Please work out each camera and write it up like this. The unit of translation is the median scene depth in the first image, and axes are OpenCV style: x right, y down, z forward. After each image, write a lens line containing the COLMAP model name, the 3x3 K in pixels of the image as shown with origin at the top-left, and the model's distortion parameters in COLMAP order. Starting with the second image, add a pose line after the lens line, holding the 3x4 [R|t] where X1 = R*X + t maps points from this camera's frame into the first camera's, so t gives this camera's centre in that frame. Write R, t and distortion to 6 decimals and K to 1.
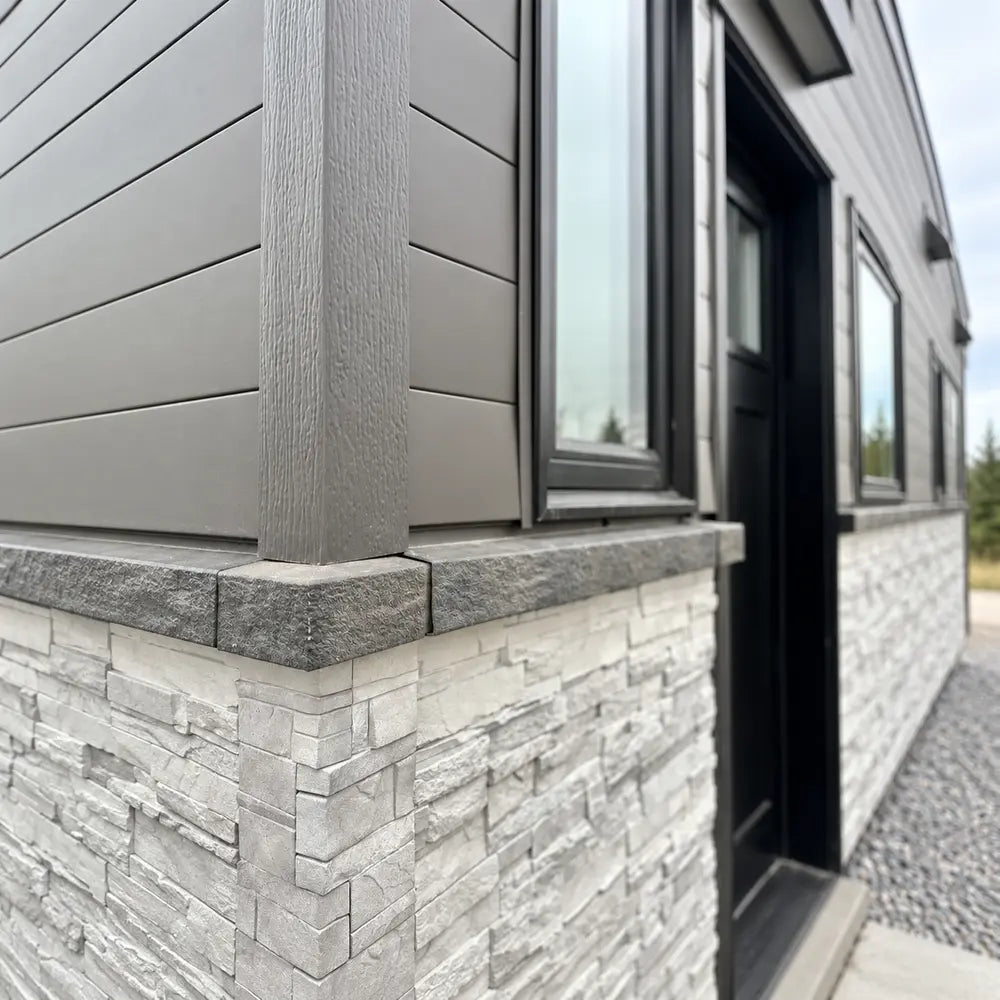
lens RADIAL K [[701.8, 0, 505.5], [0, 701.8, 502.4], [0, 0, 1]] dist [-0.000668, -0.001935]
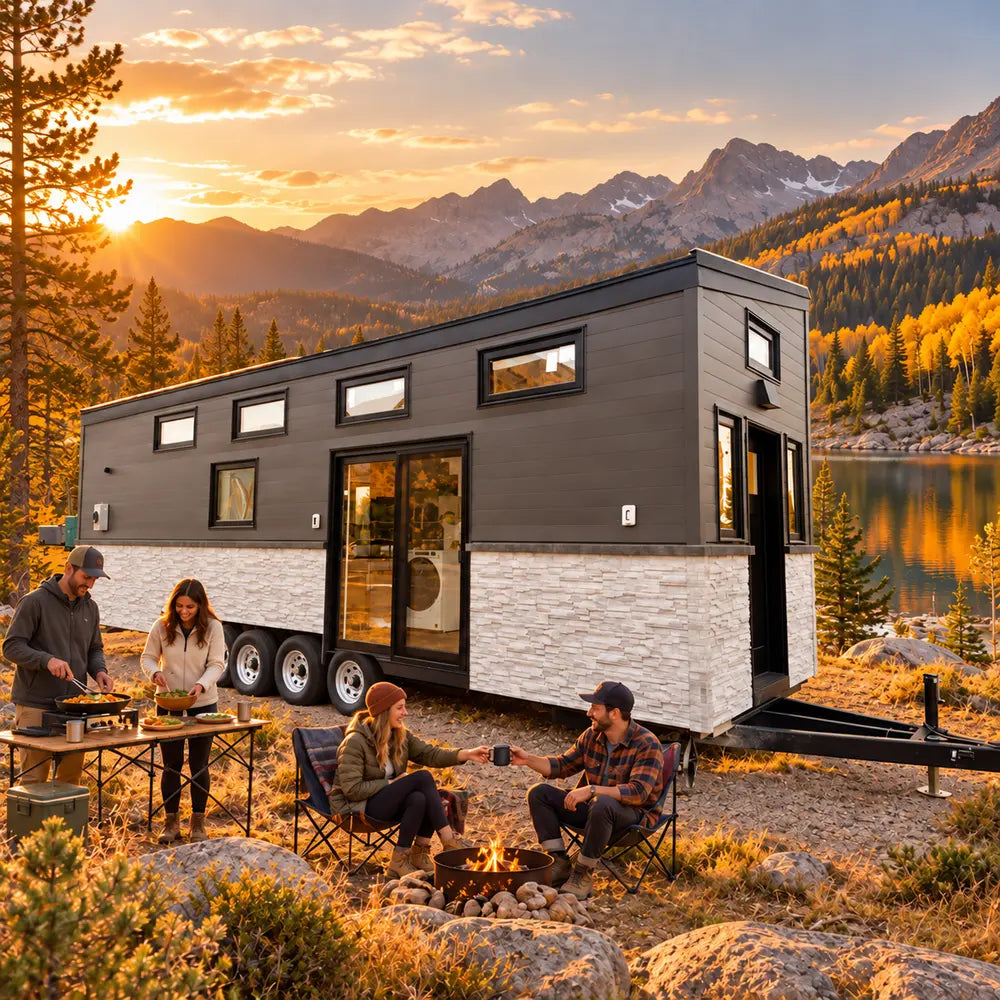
lens RADIAL K [[693.7, 0, 500.0], [0, 693.7, 500.0], [0, 0, 1]] dist [0.001975, 0.001373]
pose [[0.999894, 0.009943, -0.010675, -1.219267], [-0.010888, 0.995657, -0.092462, 0.164006], [0.009709, 0.092569, 0.995659, -3.391999]]
